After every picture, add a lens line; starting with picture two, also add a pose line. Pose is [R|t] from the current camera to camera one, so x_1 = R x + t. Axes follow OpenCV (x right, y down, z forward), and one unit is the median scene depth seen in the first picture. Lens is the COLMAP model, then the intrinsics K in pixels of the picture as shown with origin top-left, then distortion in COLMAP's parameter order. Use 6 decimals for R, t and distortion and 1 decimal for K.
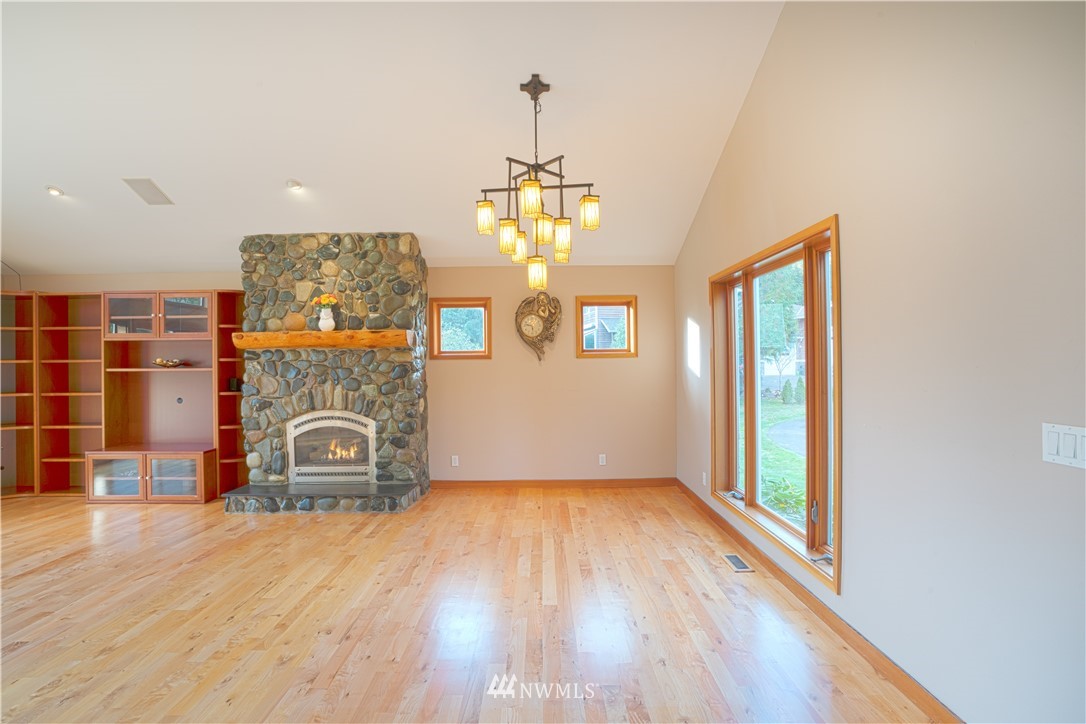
lens RADIAL K [[516.6, 0, 538.9], [0, 516.6, 361.4], [0, 0, 1]] dist [-0.004437, -0.000081]
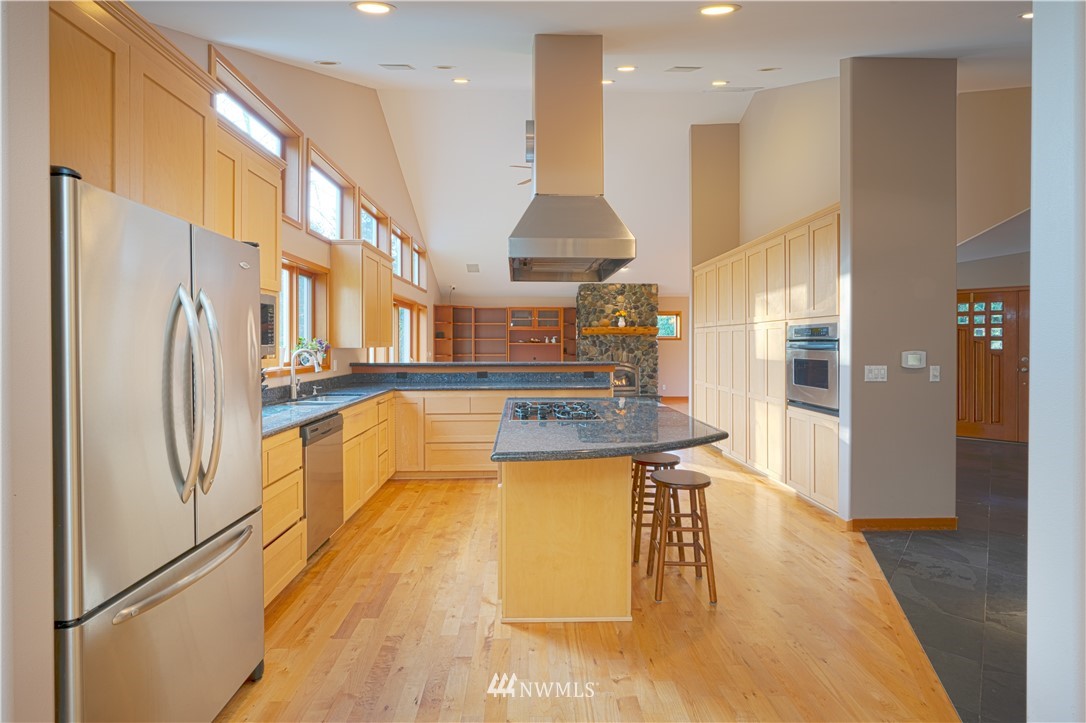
lens RADIAL K [[516.6, 0, 552.3], [0, 516.6, 343.5], [0, 0, 1]] dist [-0.004437, -0.000081]
pose [[0.996233, 0.006674, 0.086456, -0.894543], [-0.006835, 0.999975, 0.001567, 0.011574], [-0.086443, -0.002152, 0.996254, -1.213742]]
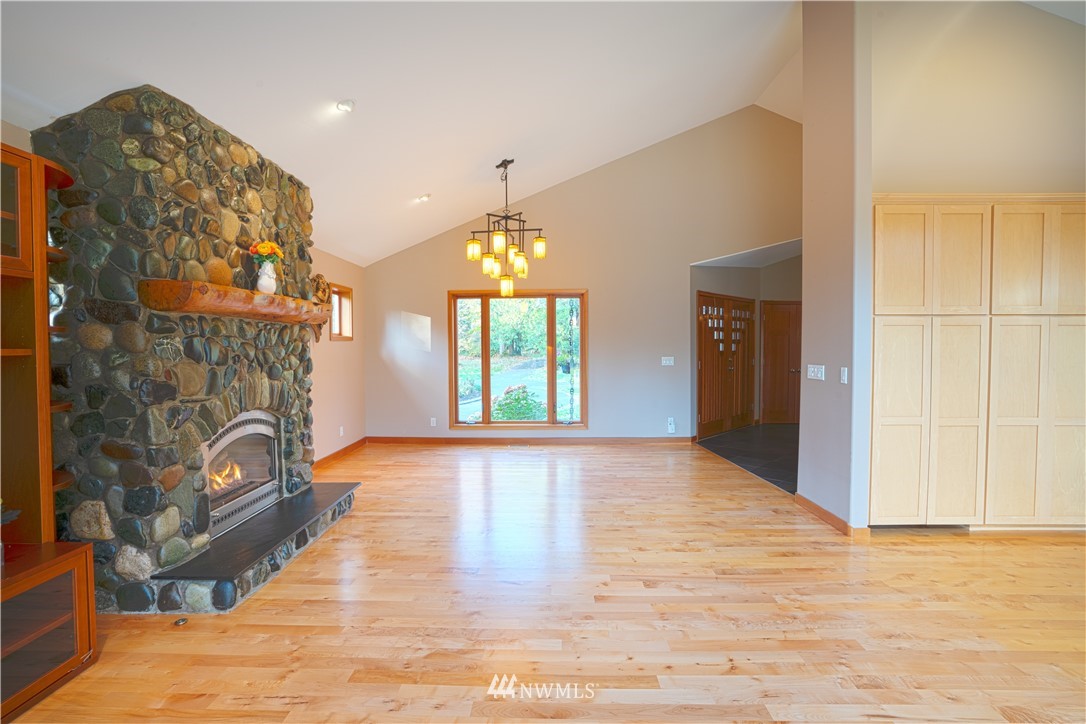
lens RADIAL K [[516.6, 0, 540.0], [0, 516.6, 358.2], [0, 0, 1]] dist [-0.004437, -0.000081]
pose [[-0.007584, -0.015641, 0.999849, -1.088076], [0.004136, 0.999869, 0.015672, 0.016575], [-0.999963, 0.004254, -0.007518, 0.629782]]
